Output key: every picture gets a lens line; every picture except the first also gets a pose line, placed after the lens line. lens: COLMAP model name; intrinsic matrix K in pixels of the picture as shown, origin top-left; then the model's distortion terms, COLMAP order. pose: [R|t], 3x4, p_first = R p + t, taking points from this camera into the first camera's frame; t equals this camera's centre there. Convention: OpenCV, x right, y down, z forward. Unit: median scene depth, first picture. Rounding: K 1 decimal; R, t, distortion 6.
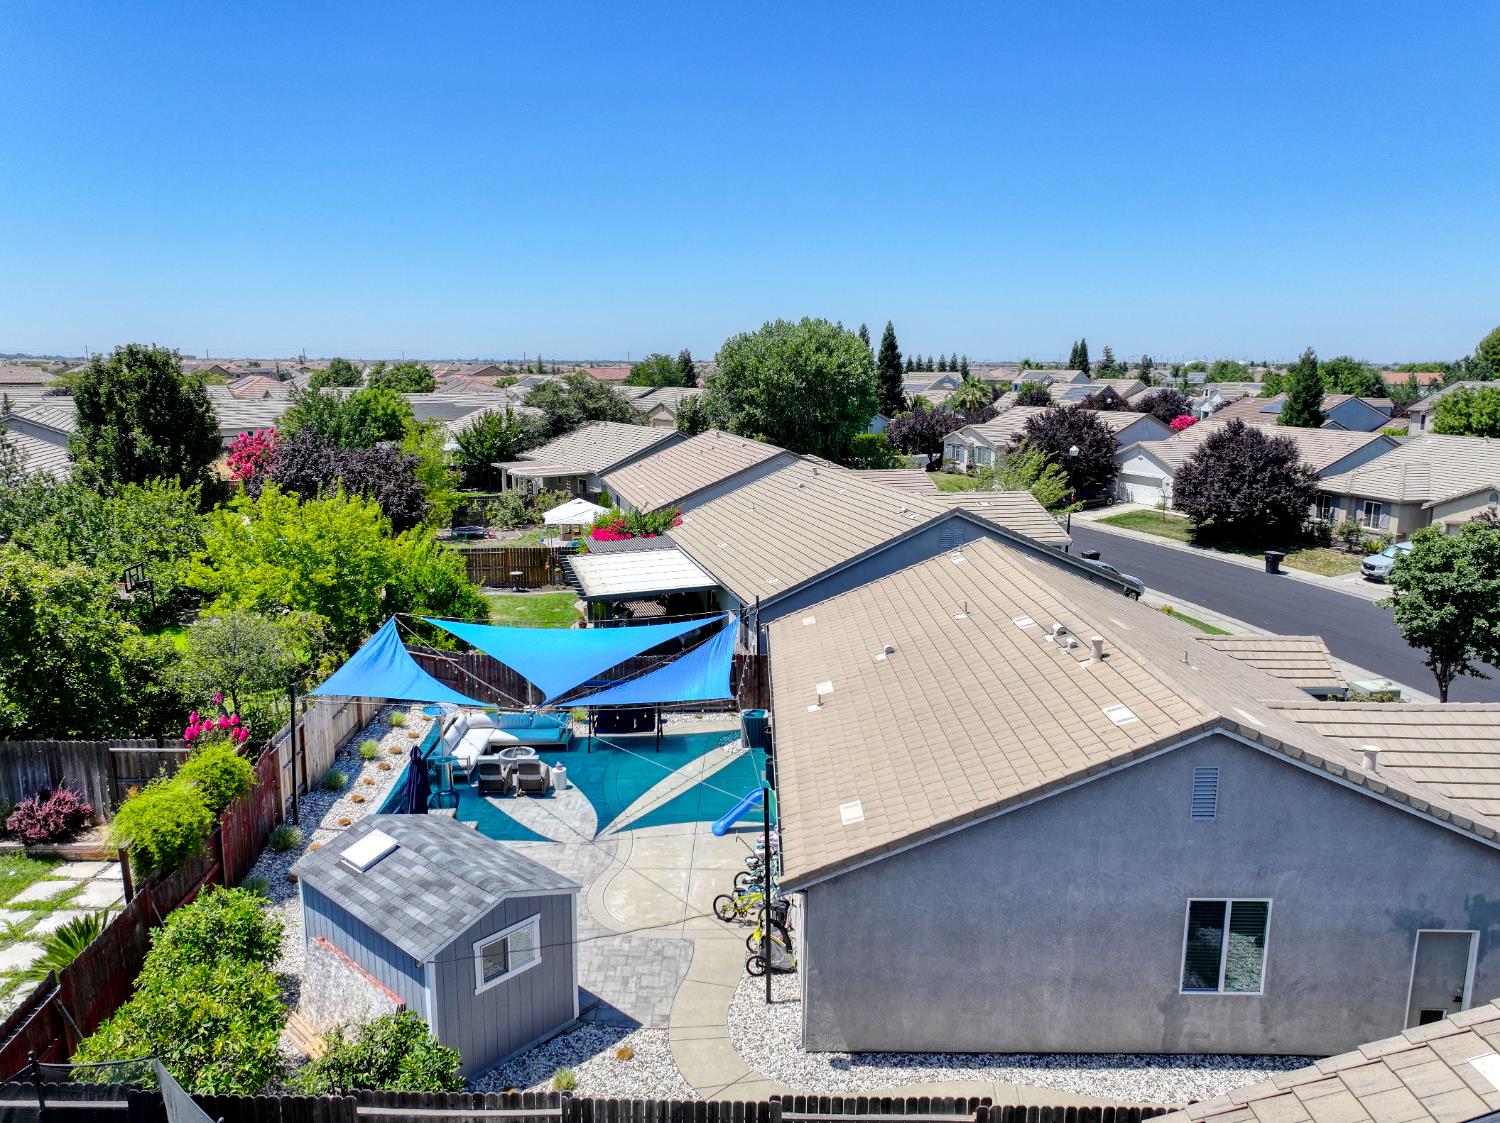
lens RADIAL K [[1046.3, 0, 750.0], [0, 1046.3, 561.5], [0, 0, 1]] dist [-0.003256, 0.012072]
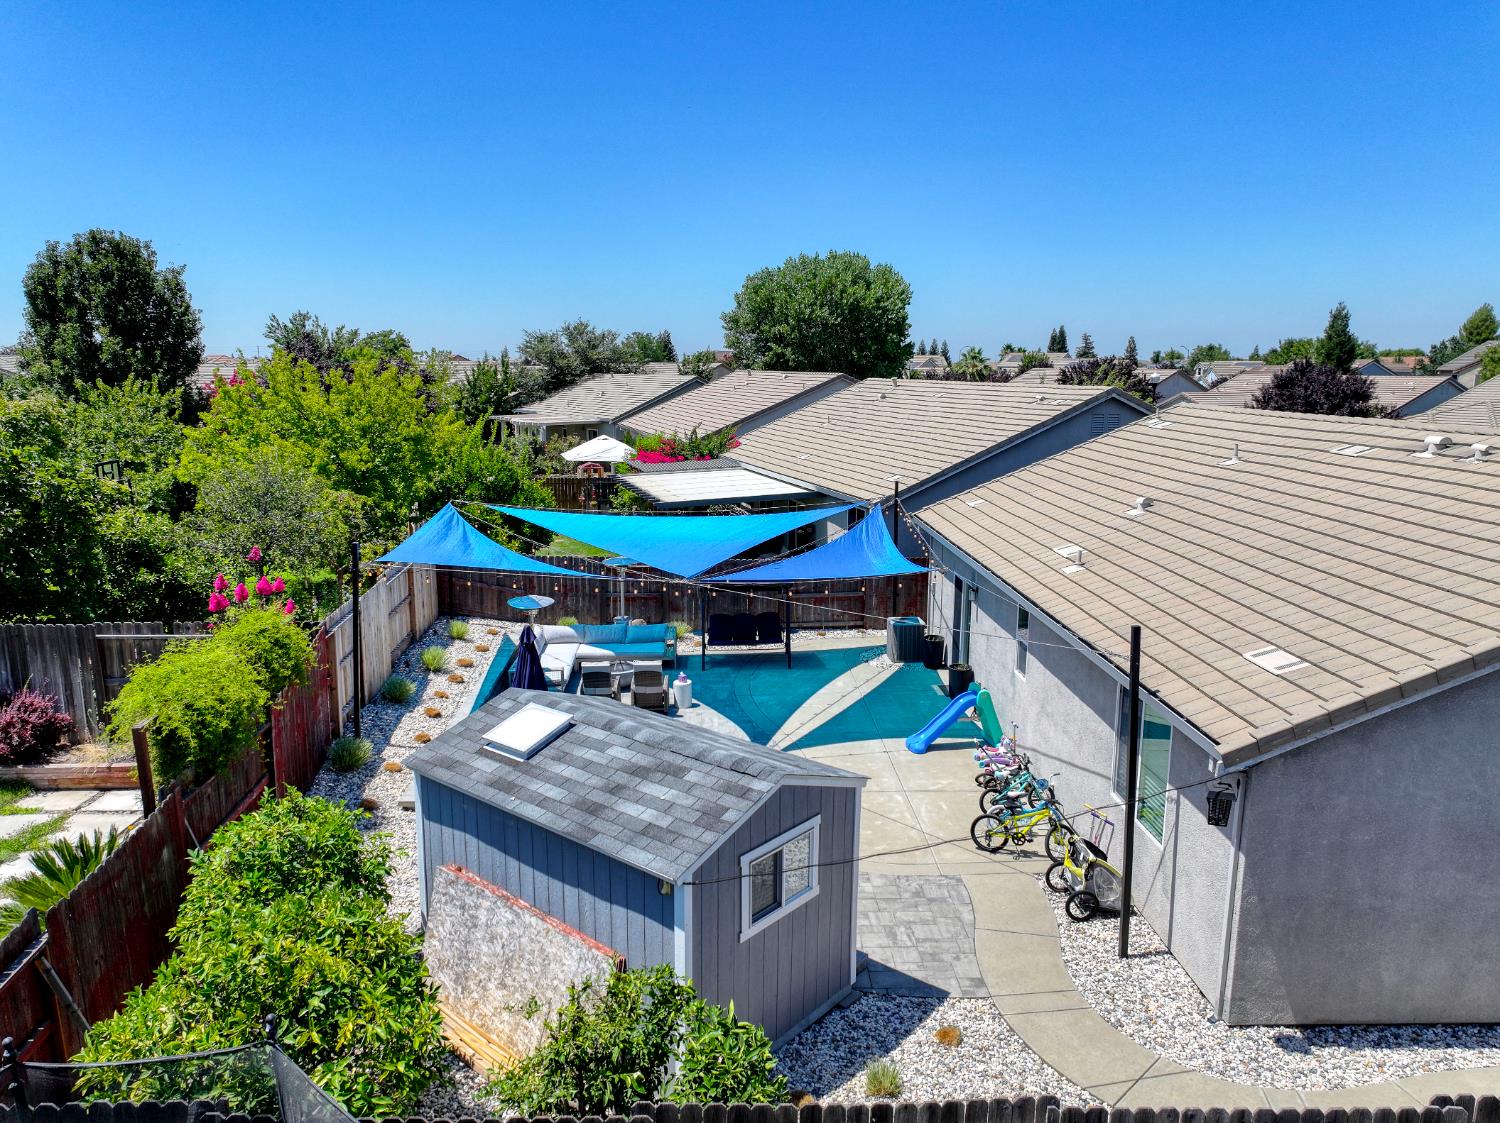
lens RADIAL K [[1053.0, 0, 750.0], [0, 1053.0, 561.5], [0, 0, 1]] dist [-0.005644, 0.019201]
pose [[0.999377, -0.008906, 0.034156, -0.206670], [0.008936, 0.999960, -0.000752, 0.144634], [-0.034148, 0.001057, 0.999416, 0.290086]]
